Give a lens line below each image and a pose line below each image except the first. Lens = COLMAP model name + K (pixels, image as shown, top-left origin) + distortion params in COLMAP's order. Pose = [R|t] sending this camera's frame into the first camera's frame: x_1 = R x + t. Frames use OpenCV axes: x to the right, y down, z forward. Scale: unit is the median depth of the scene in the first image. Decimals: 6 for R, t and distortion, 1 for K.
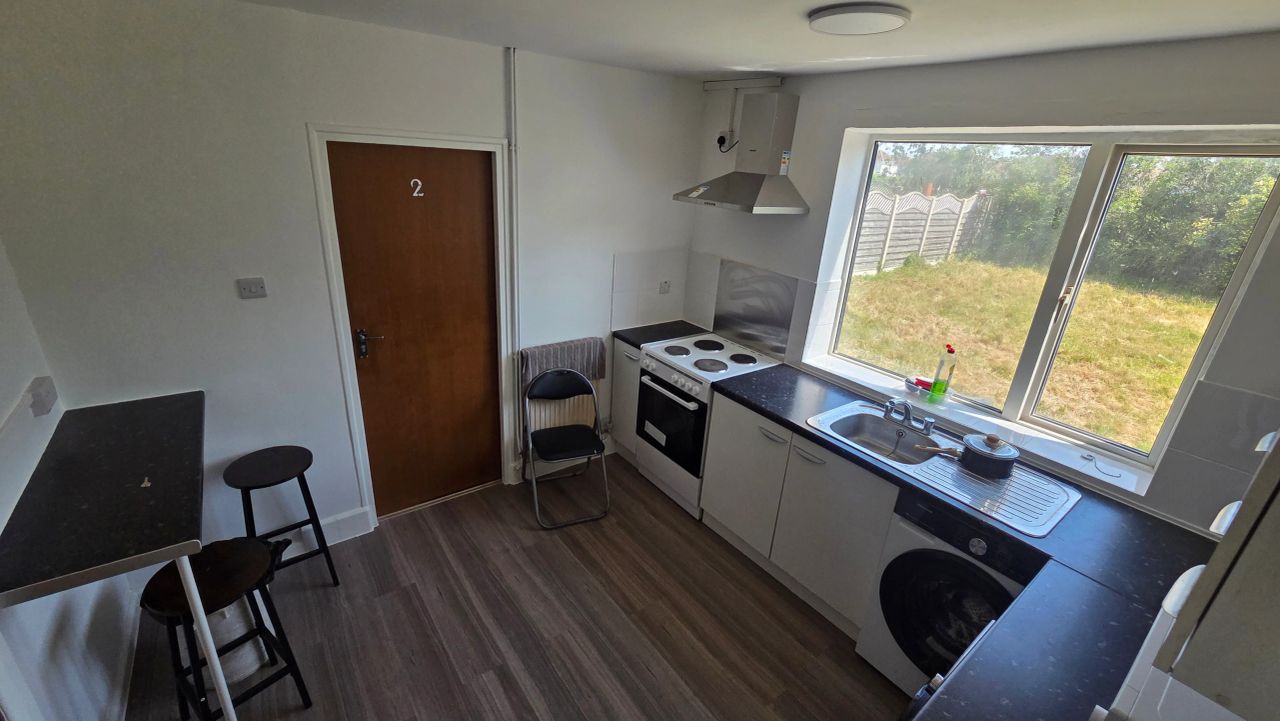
lens RADIAL K [[525.8, 0, 639.1], [0, 525.8, 359.0], [0, 0, 1]] dist [0.001858, -0.001495]
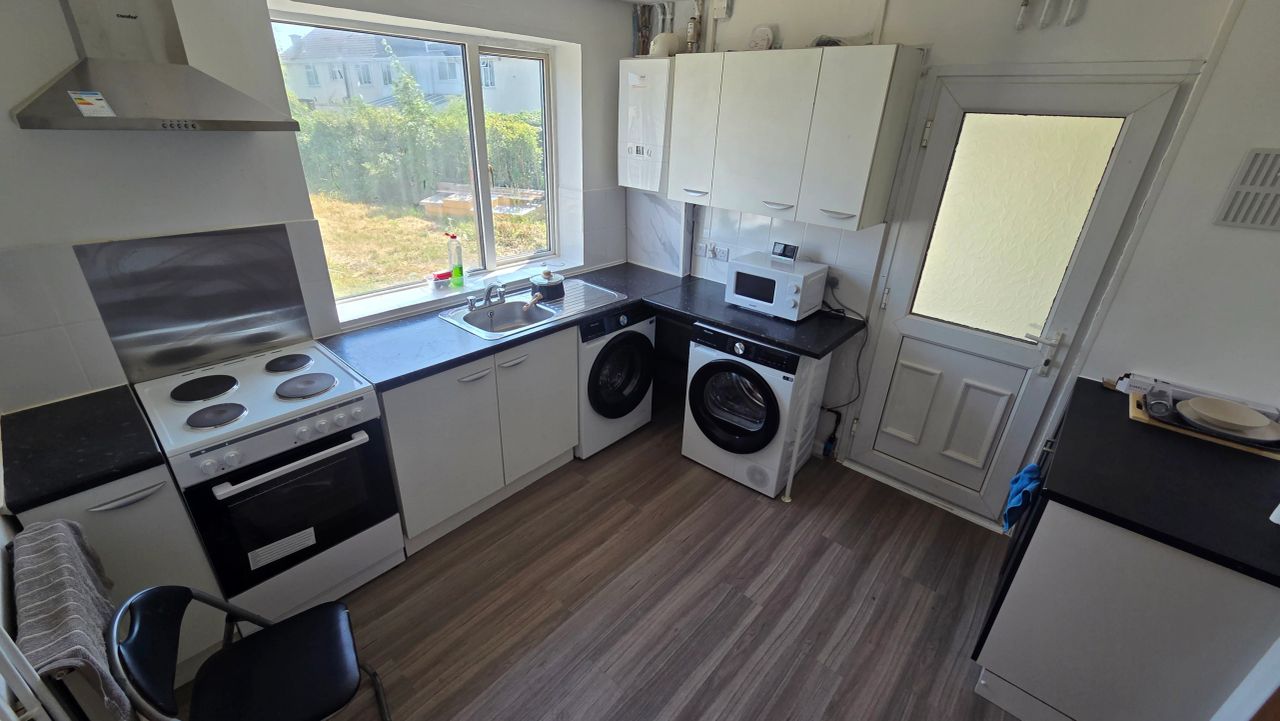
lens RADIAL K [[525.8, 0, 635.1], [0, 525.8, 357.2], [0, 0, 1]] dist [0.001858, -0.001495]
pose [[-0.197294, -0.475215, 0.857464, -0.567278], [0.309085, 0.799894, 0.514427, -0.263307], [-0.930345, 0.366523, -0.010932, 0.725368]]
